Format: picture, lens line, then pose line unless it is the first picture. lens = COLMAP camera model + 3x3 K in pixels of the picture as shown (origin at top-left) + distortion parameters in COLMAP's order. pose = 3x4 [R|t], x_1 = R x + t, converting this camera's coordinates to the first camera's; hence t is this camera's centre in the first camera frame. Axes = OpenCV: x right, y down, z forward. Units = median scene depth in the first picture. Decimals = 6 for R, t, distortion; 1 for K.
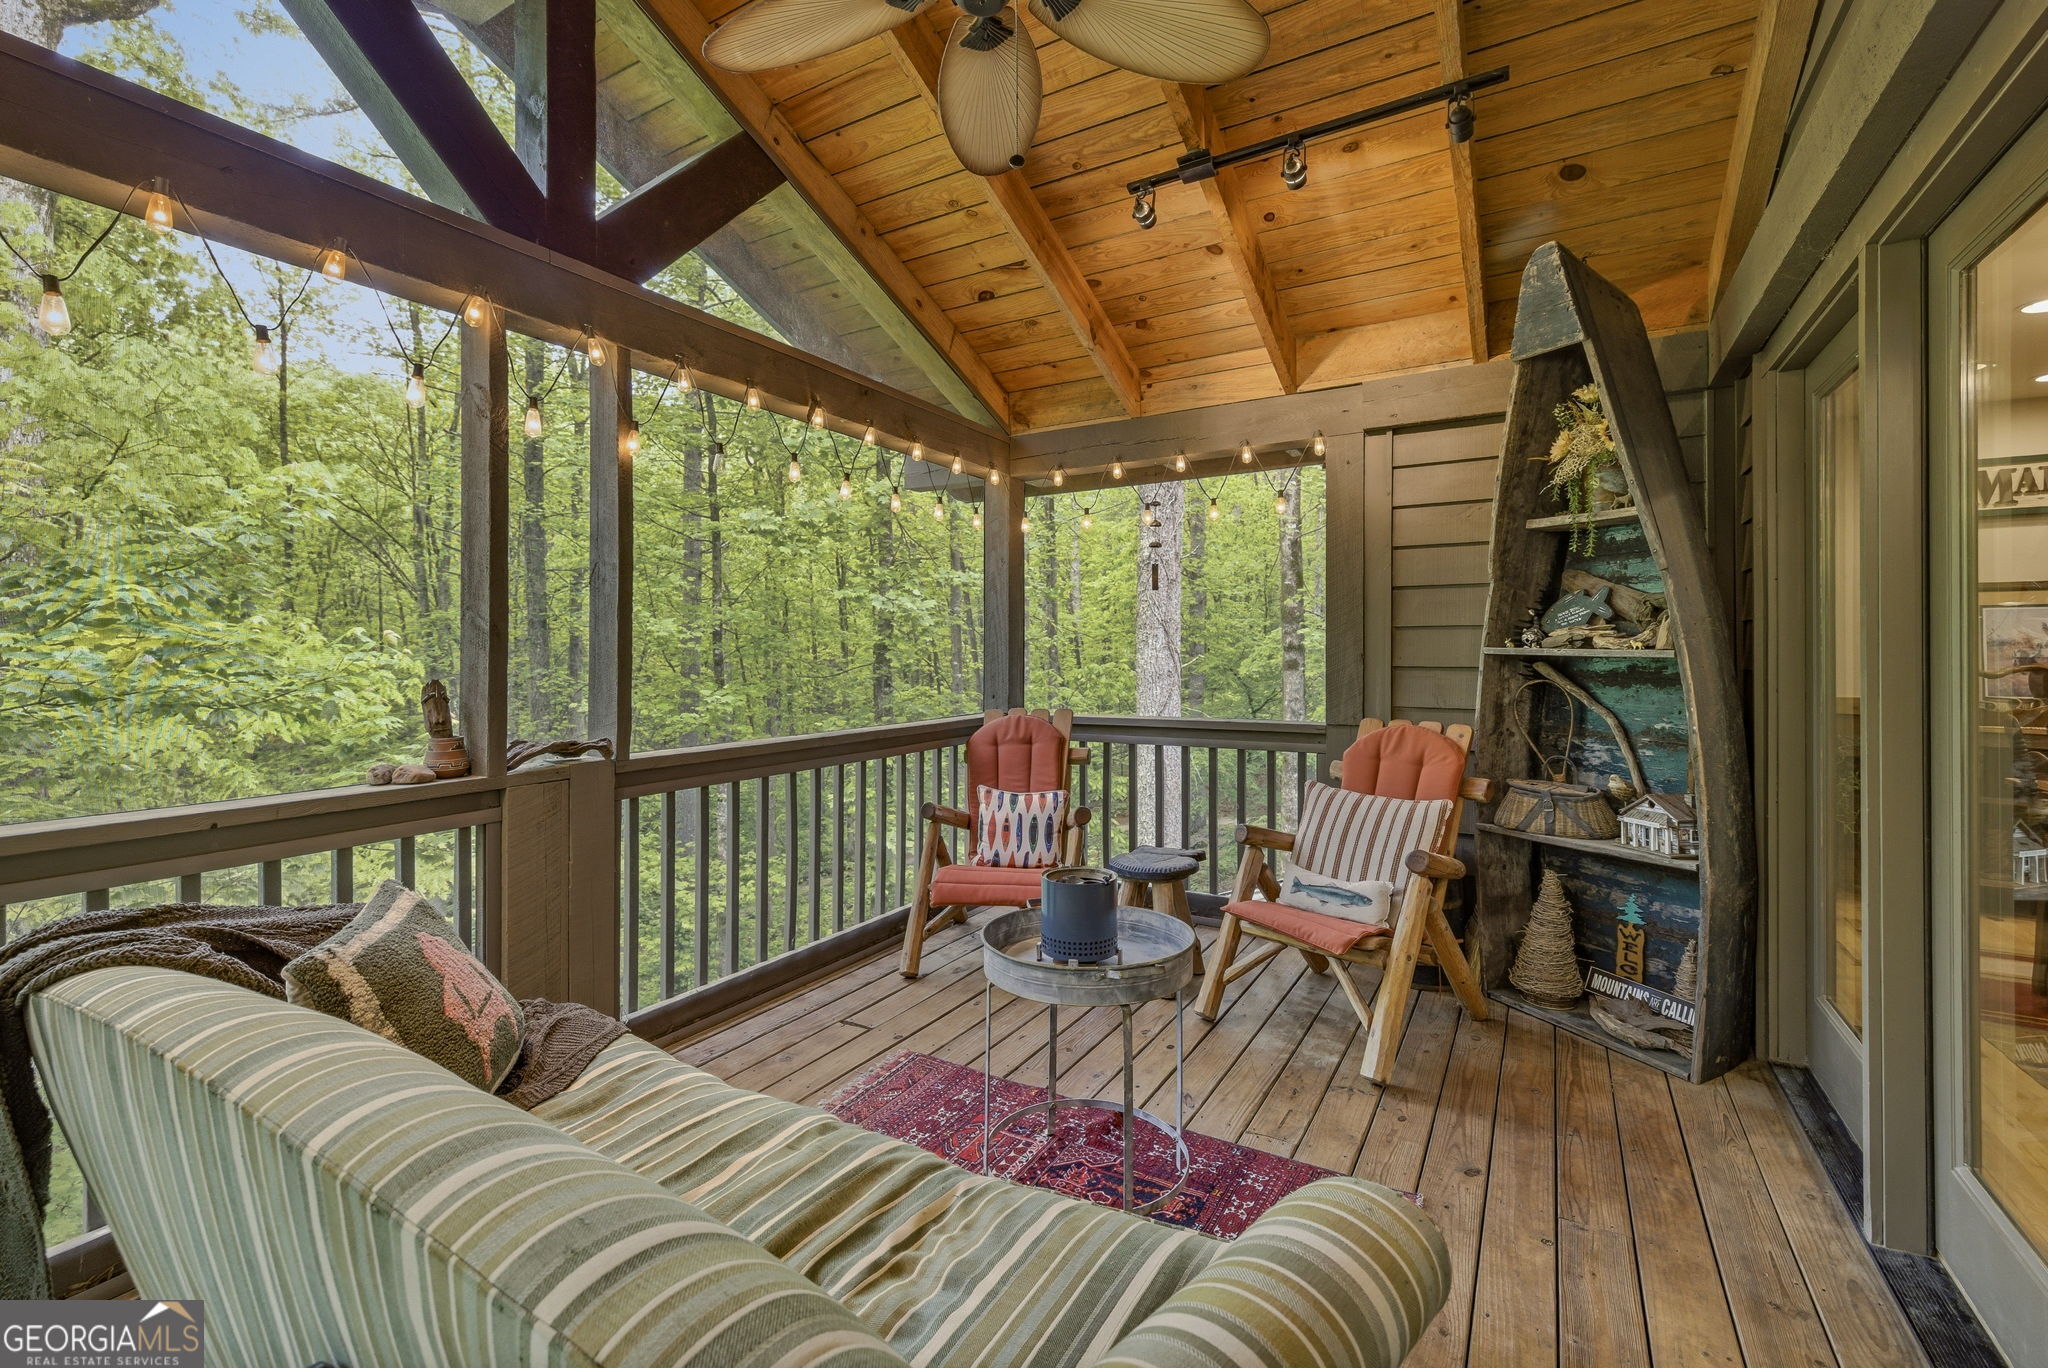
lens RADIAL K [[861.1, 0, 1020.1], [0, 861.1, 652.6], [0, 0, 1]] dist [0.002529, 0.000215]
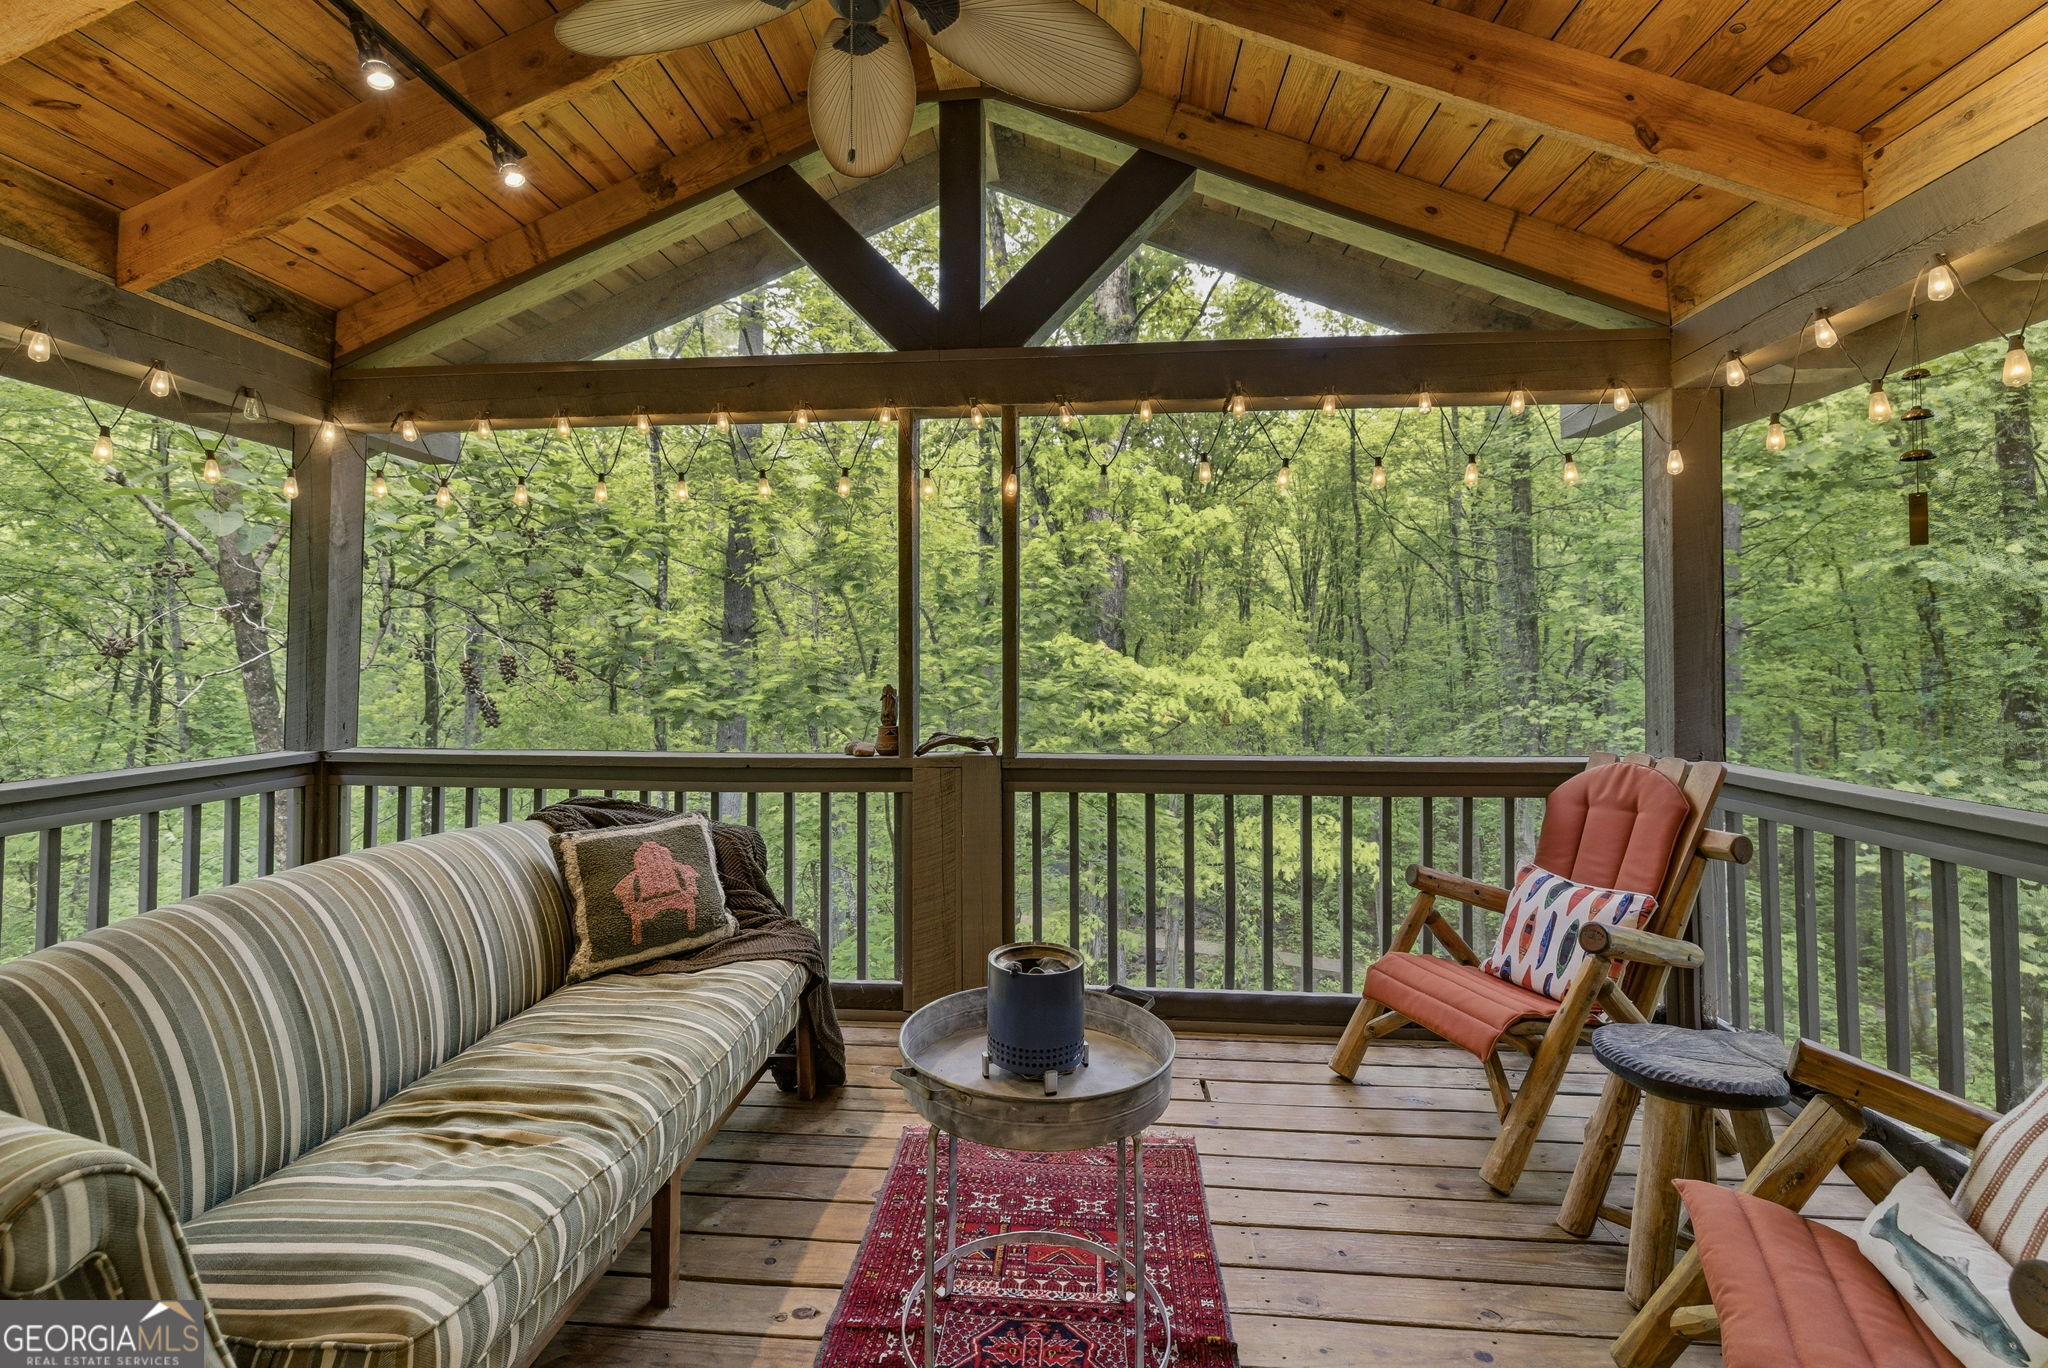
lens RADIAL K [[882.1, 0, 1026.7], [0, 882.1, 633.7], [0, 0, 1]] dist [0.007506, 0.000317]
pose [[0.452666, -0.019647, -0.891464, 0.465072], [-0.000089, 0.999756, -0.022079, -0.012065], [0.891680, 0.010074, 0.452554, 0.364129]]
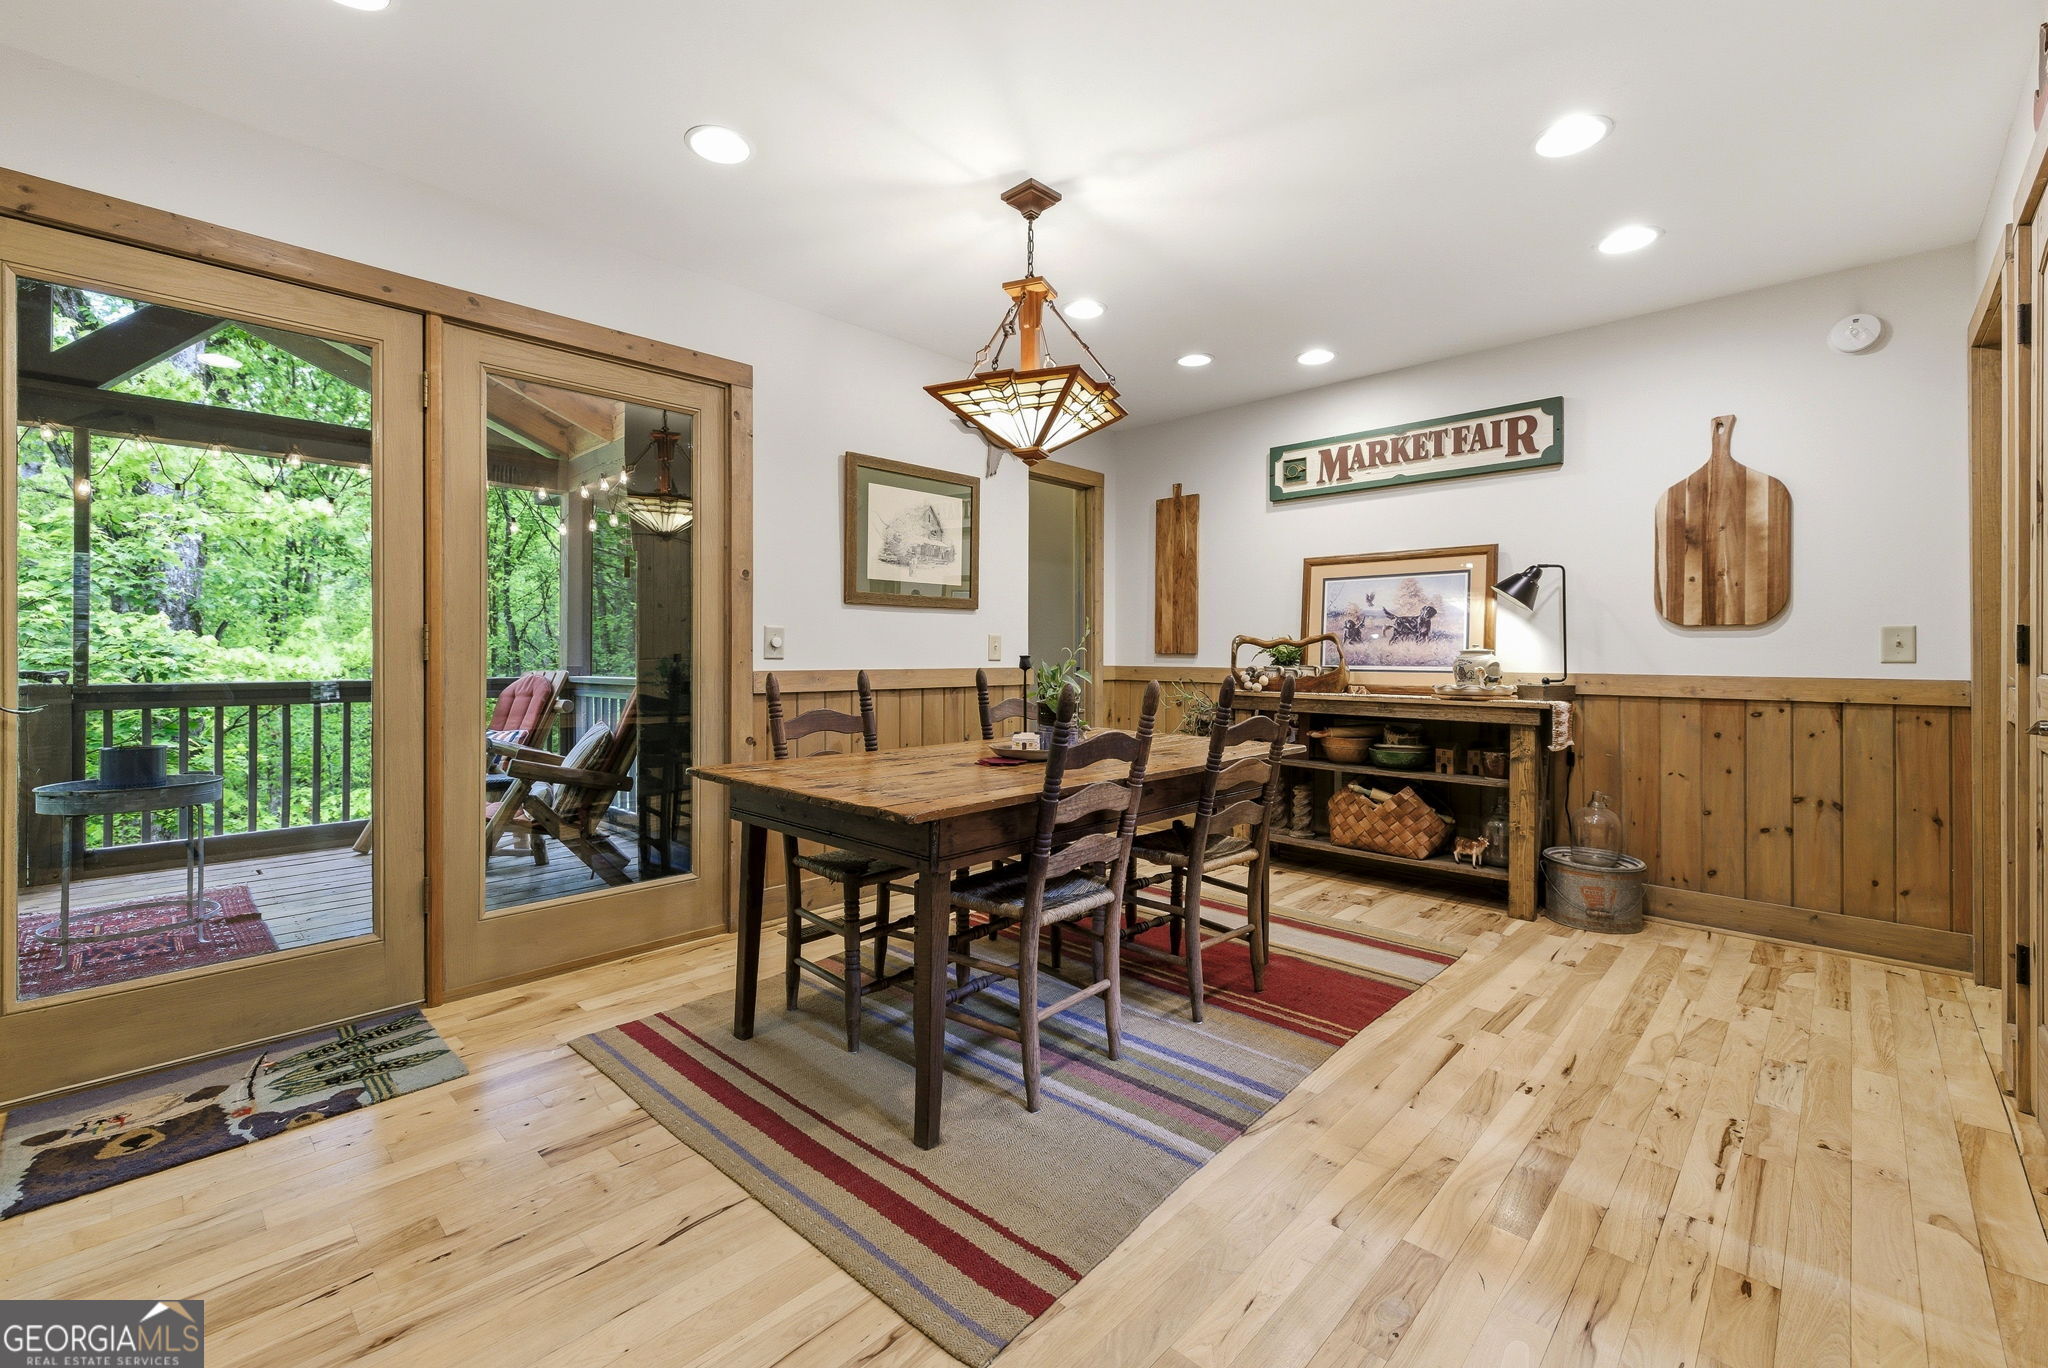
lens RADIAL K [[850.7, 0, 1008.5], [0, 850.7, 658.3], [0, 0, 1]] dist [-0.000182, -0.000116]
pose [[0.973252, 0.003600, -0.229711, 1.196812], [-0.002937, 0.999990, 0.003228, 0.048694], [0.229721, -0.002467, 0.973253, -0.106666]]
